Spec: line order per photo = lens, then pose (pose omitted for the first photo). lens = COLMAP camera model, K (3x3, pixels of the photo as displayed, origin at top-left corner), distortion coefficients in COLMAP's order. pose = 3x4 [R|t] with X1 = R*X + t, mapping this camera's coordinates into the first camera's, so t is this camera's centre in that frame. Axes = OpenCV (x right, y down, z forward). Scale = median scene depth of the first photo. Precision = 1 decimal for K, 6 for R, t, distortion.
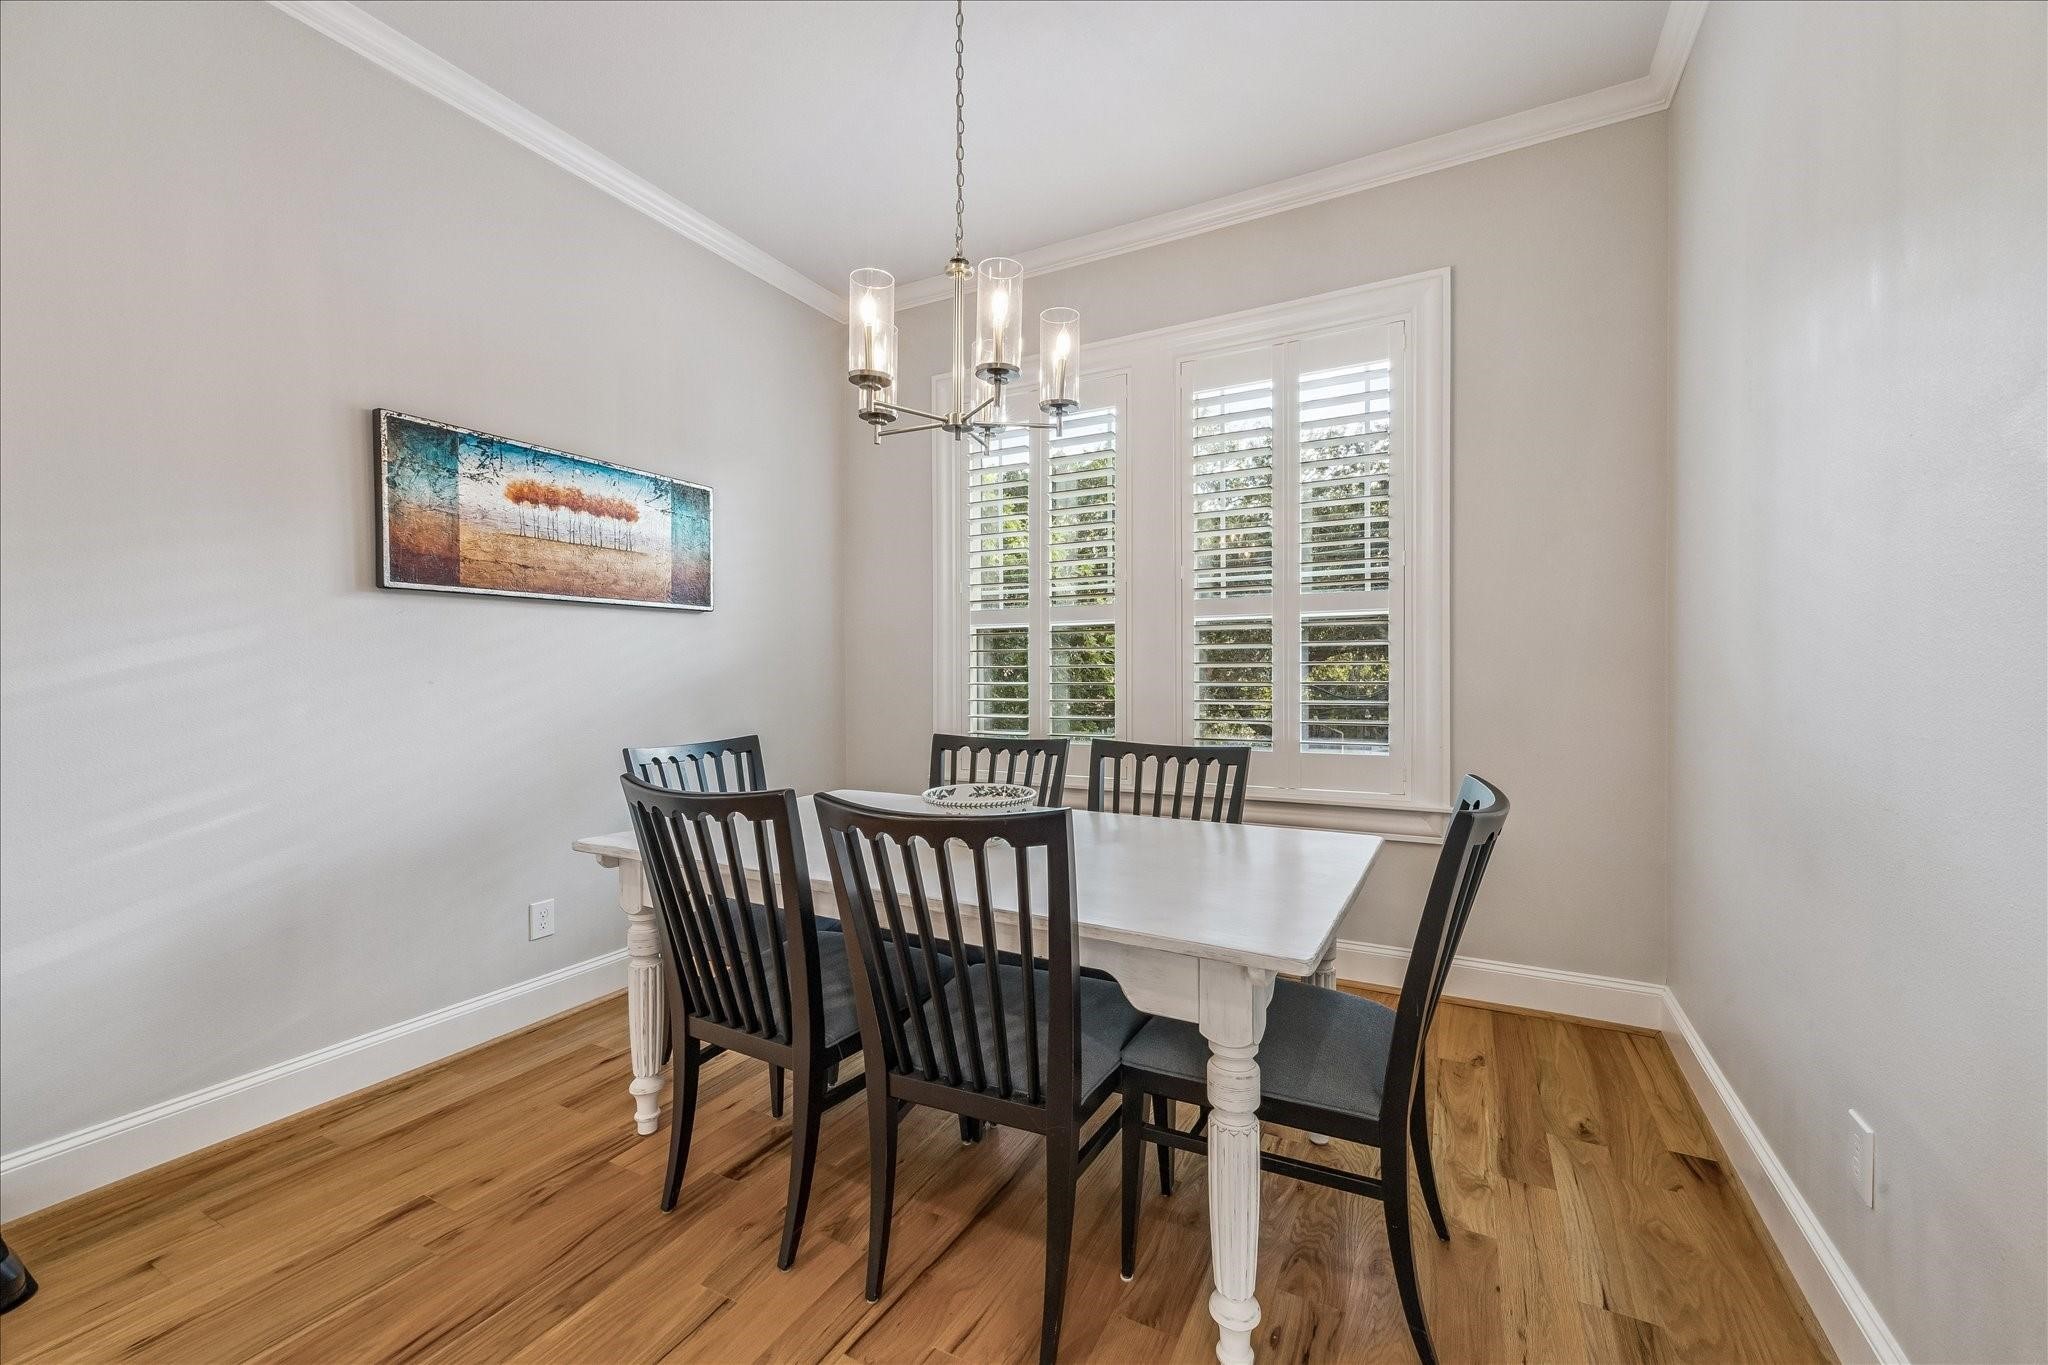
lens RADIAL K [[789.0, 0, 1018.6], [0, 789.0, 688.7], [0, 0, 1]] dist [-0.003883, -0.000063]
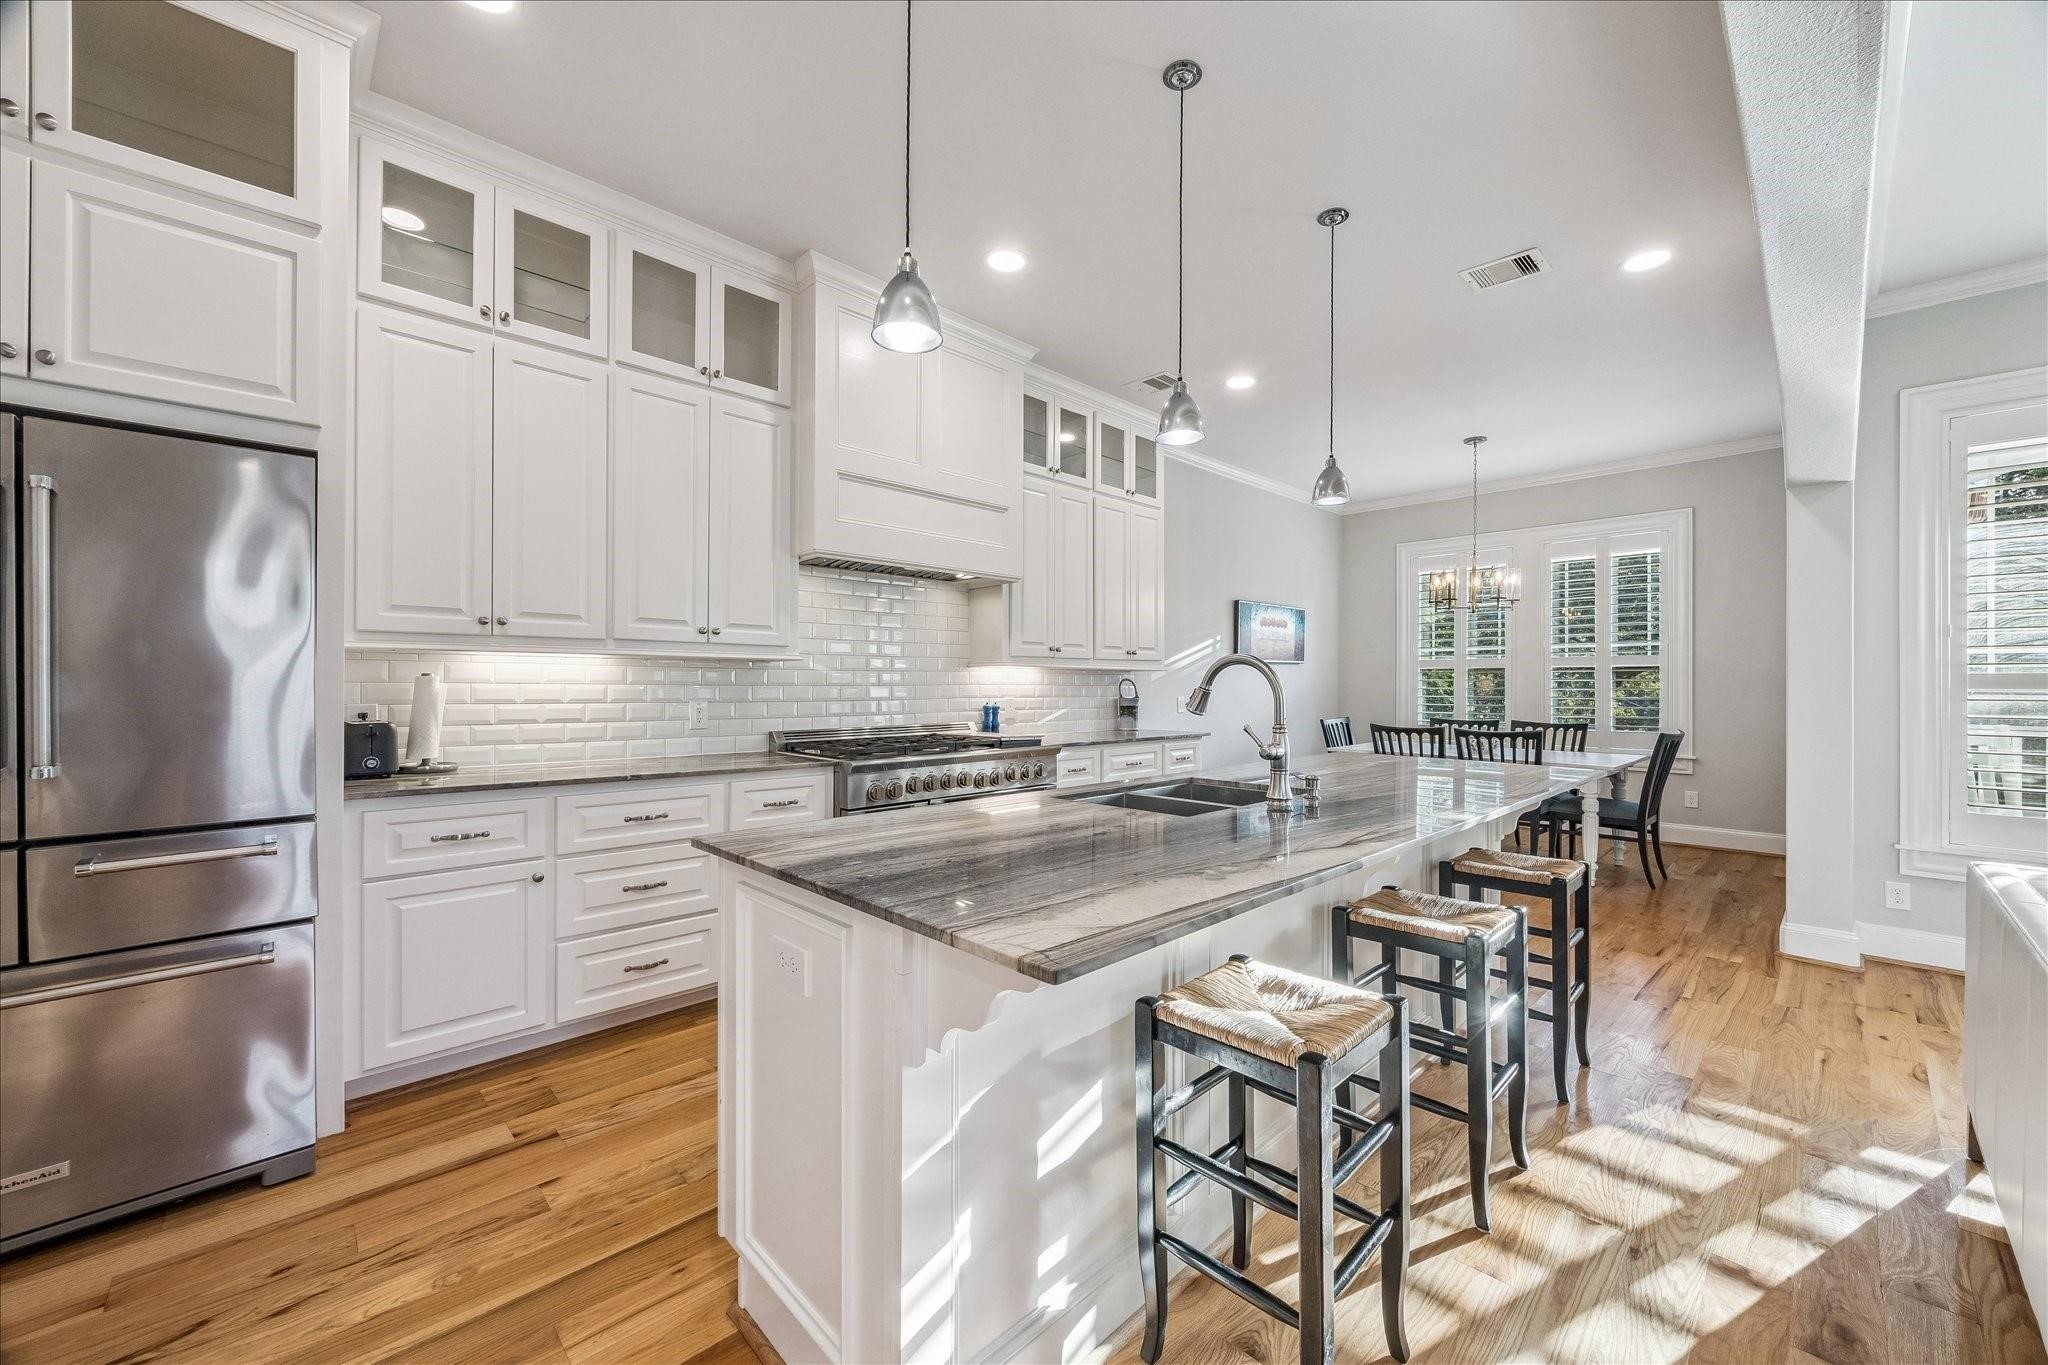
lens RADIAL K [[817.4, 0, 1000.3], [0, 817.4, 694.0], [0, 0, 1]] dist [-0.002292, -0.000193]
pose [[0.956263, 0.005479, -0.292458, -0.601278], [-0.007735, 0.999949, -0.006560, 0.011837], [0.292407, 0.008535, 0.956256, -1.659742]]
